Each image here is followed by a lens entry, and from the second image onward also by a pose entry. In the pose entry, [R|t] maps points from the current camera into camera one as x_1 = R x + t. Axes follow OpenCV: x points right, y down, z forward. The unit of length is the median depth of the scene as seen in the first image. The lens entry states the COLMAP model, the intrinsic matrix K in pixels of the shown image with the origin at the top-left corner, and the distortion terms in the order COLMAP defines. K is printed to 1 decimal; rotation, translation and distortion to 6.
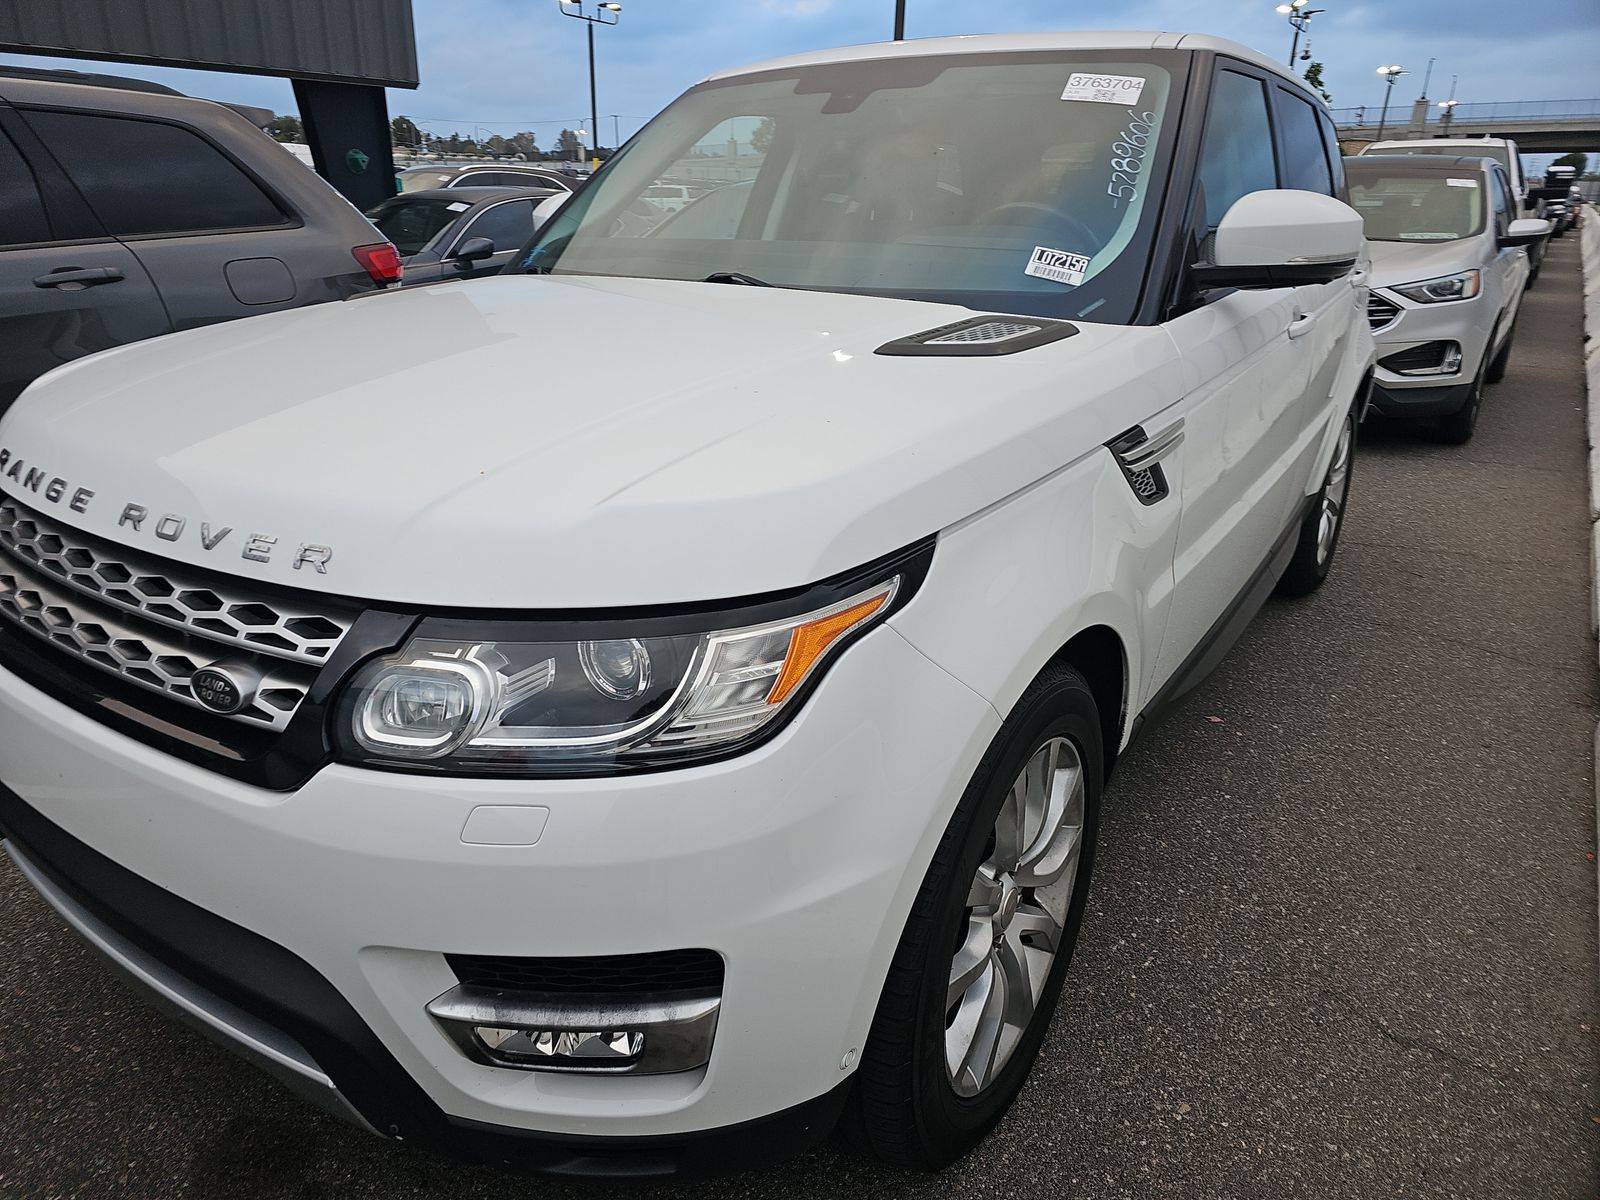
lens RADIAL K [[1094.9, 0, 794.4], [0, 1094.9, 589.6], [0, 0, 1]] dist [0.069194, -0.072993]
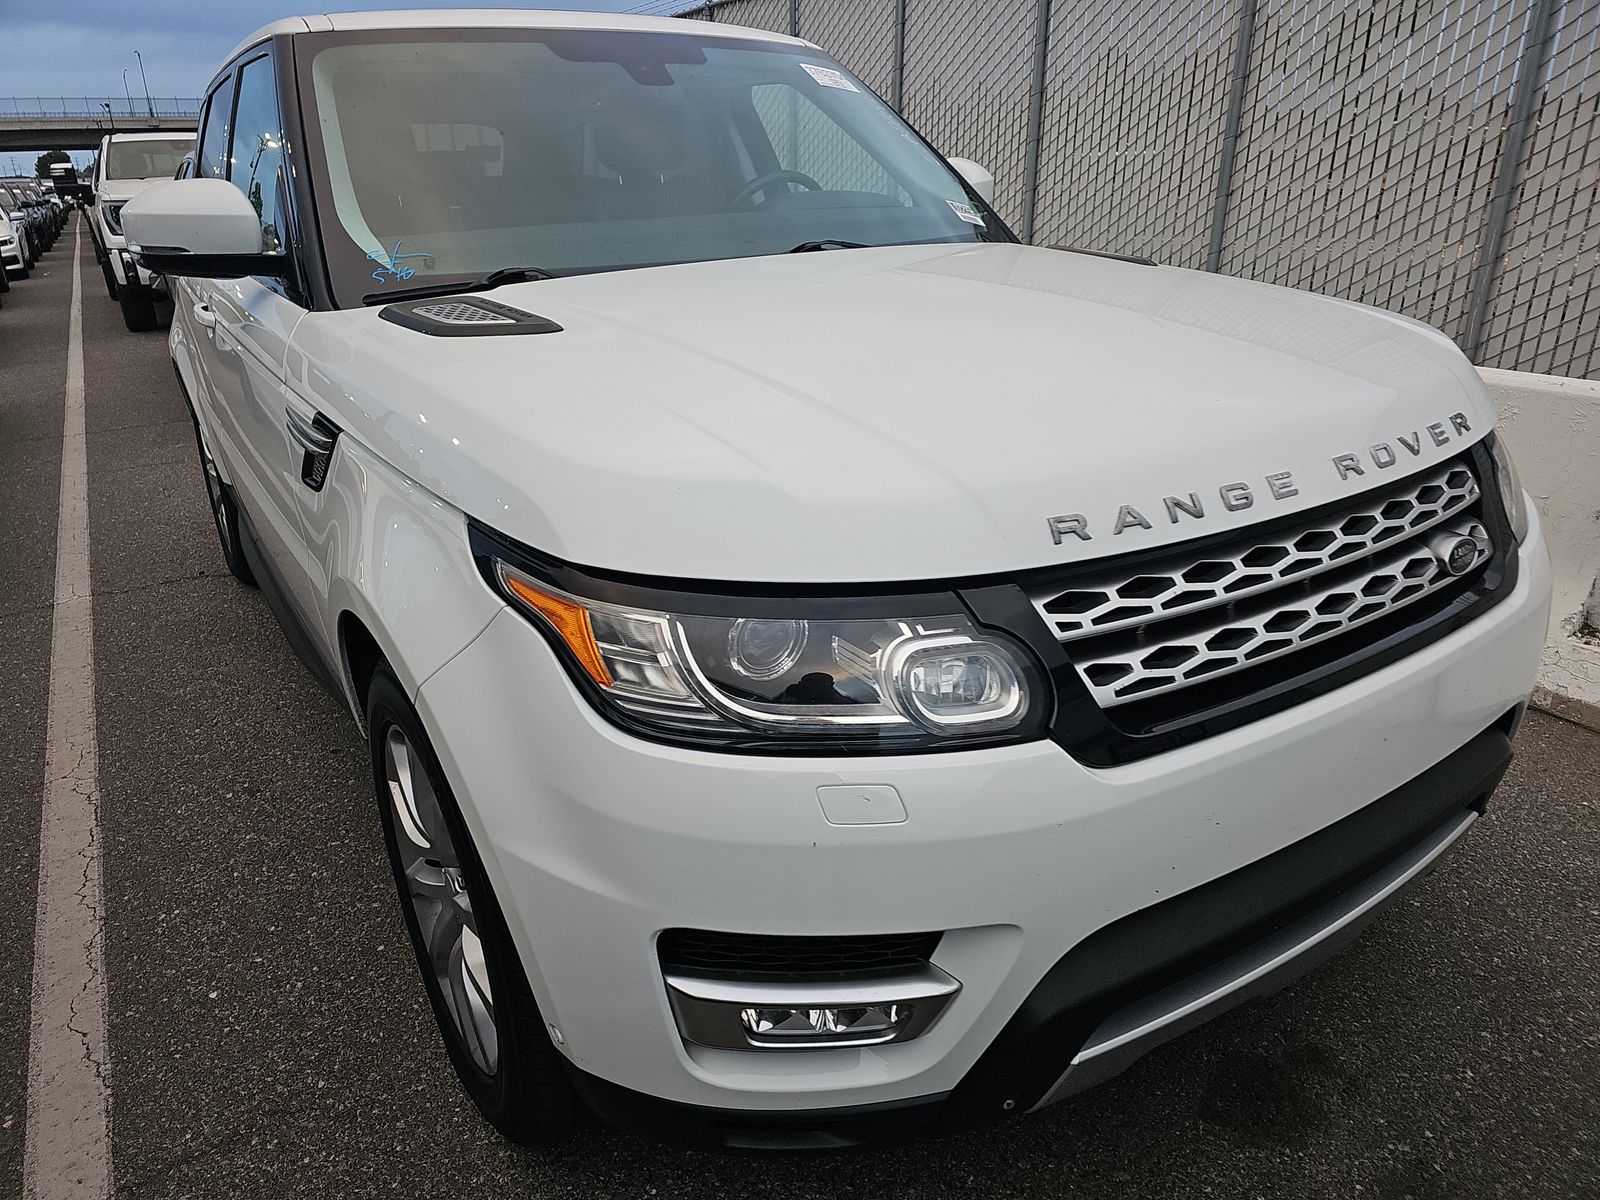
lens RADIAL K [[1084.4, 0, 800.0], [0, 1084.4, 600.0], [0, 0, 1]] dist [0.055581, -0.052787]
pose [[0.344062, -0.354603, 0.869413, -1.049898], [0.346596, 0.908515, 0.233389, -0.226817], [-0.872635, 0.221035, 0.435489, 0.650765]]
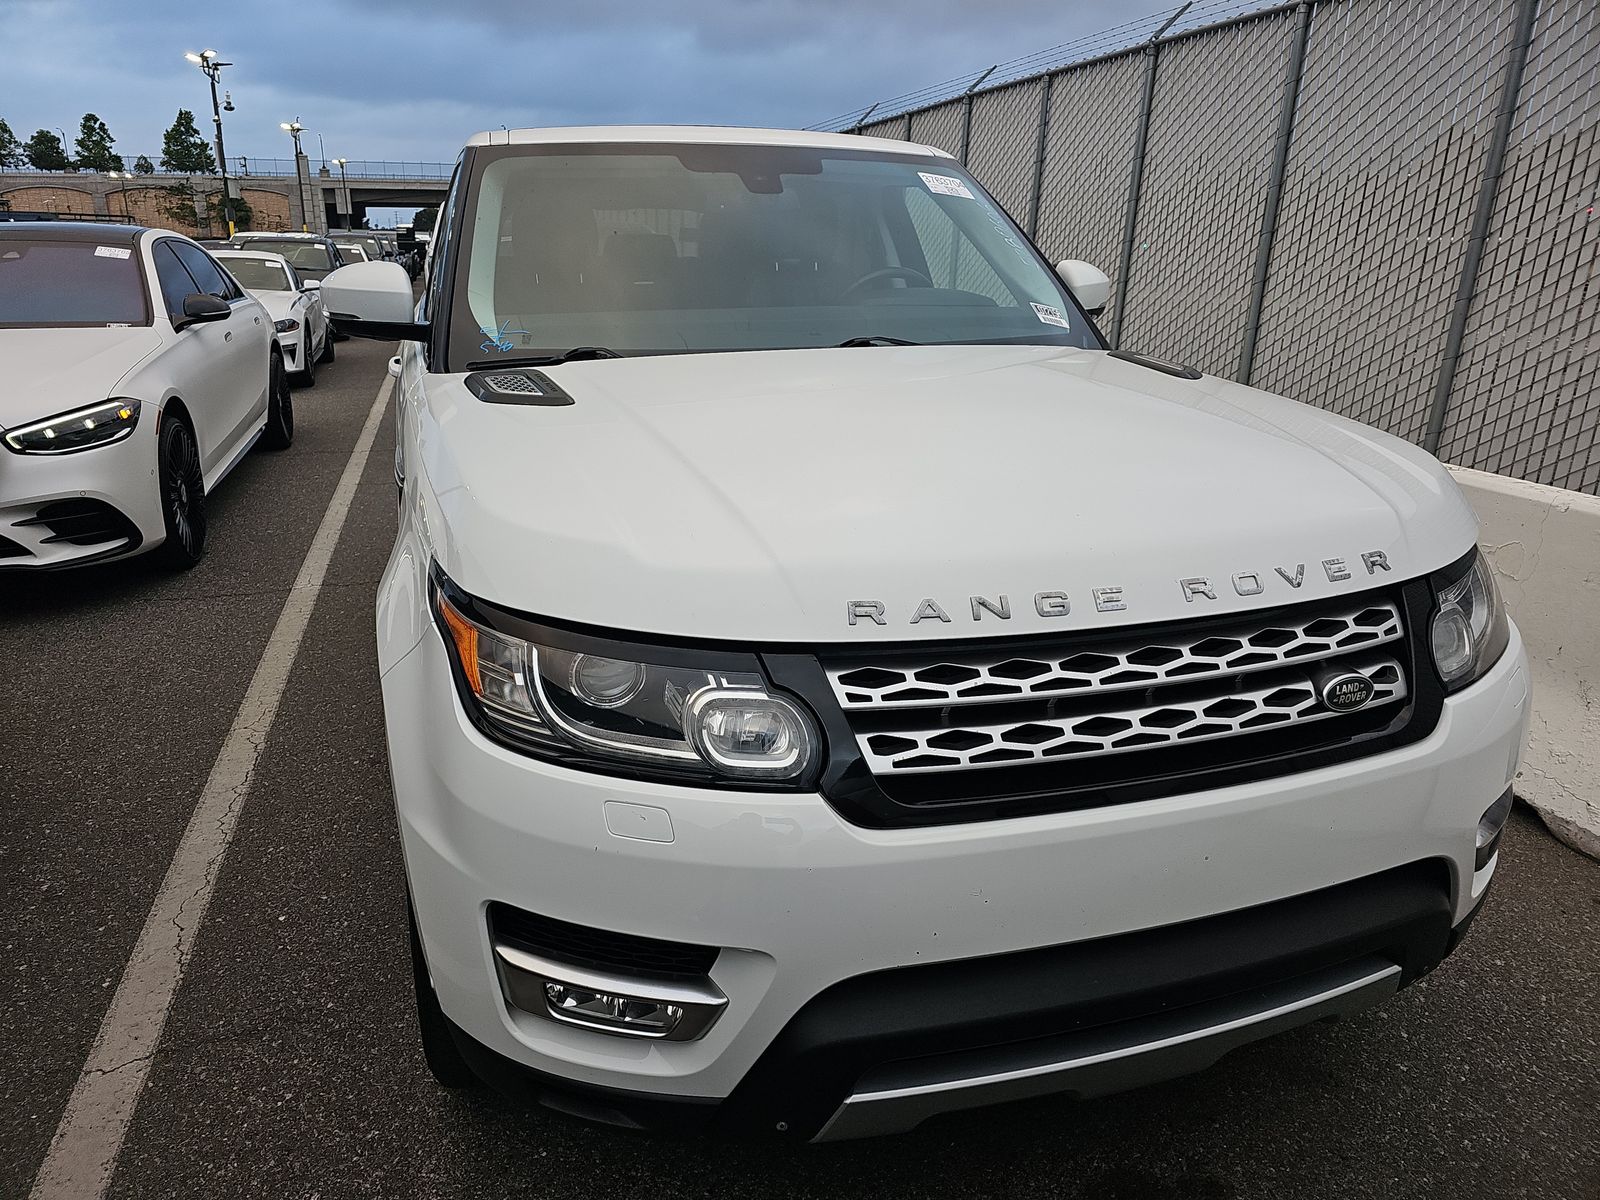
lens RADIAL K [[1094.9, 0, 794.4], [0, 1094.9, 589.6], [0, 0, 1]] dist [0.069194, -0.072993]
pose [[0.586985, -0.243329, 0.772165, -1.020925], [0.271516, 0.957695, 0.095394, -0.168843], [-0.762711, 0.153661, 0.628220, 0.398526]]
